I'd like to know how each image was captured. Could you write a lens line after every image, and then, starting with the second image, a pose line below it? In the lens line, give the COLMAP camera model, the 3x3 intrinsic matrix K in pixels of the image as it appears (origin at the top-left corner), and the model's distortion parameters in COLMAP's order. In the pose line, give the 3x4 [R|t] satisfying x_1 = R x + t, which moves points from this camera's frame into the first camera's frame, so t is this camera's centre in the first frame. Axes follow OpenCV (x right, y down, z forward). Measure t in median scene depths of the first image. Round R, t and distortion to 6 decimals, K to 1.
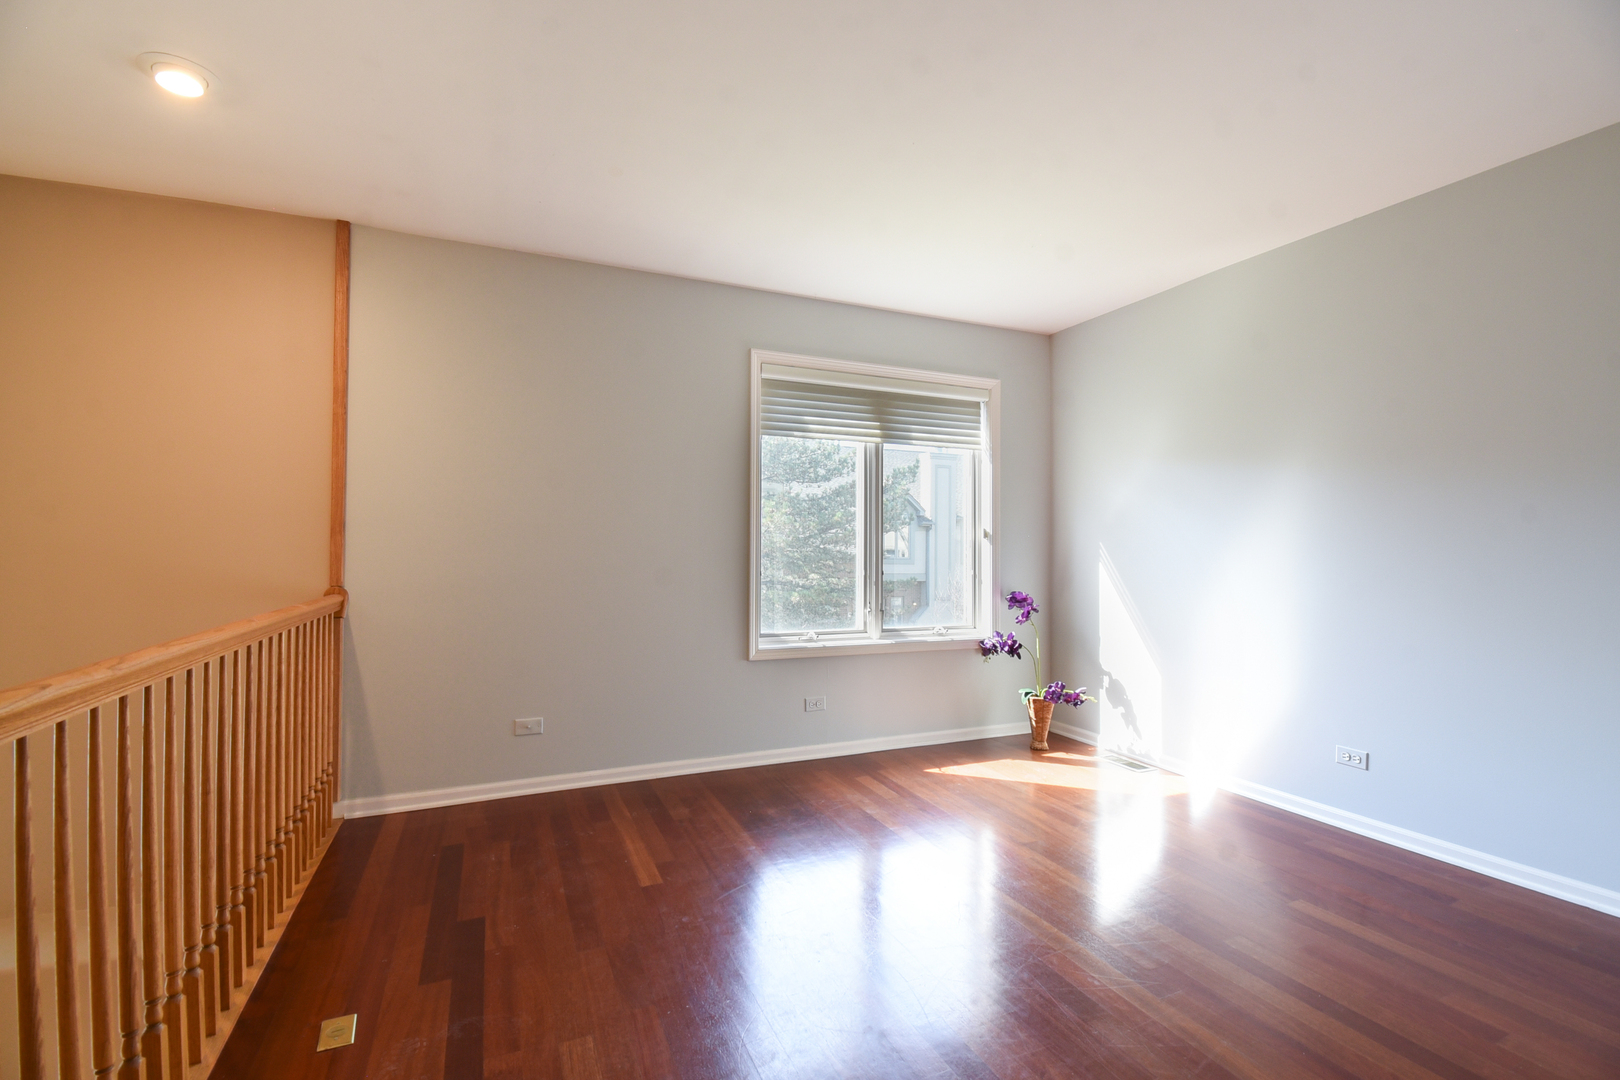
lens RADIAL K [[710.8, 0, 810.2], [0, 710.8, 547.9], [0, 0, 1]] dist [0.002678, -0.001873]
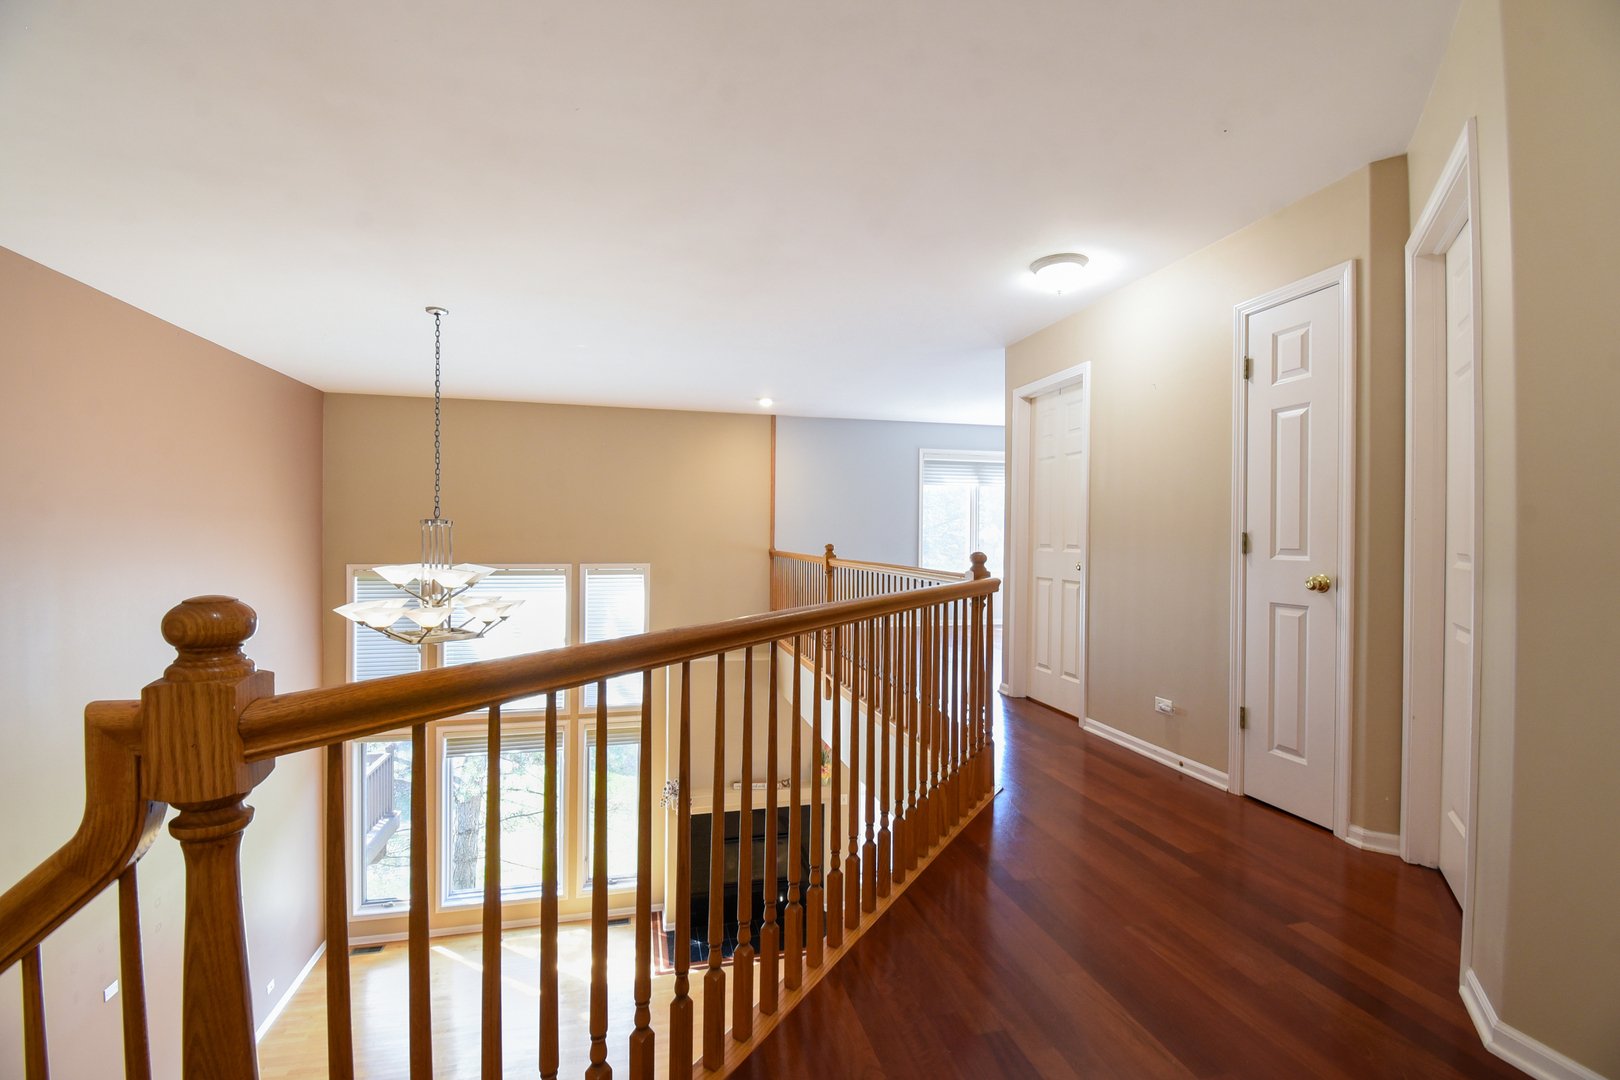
lens RADIAL K [[710.8, 0, 804.0], [0, 710.8, 538.7], [0, 0, 1]] dist [0.002678, -0.001873]
pose [[0.983028, 0.003255, -0.183425, -0.027277], [-0.002086, 0.999976, 0.006568, -0.000376], [0.183442, -0.006074, 0.983012, -1.339008]]
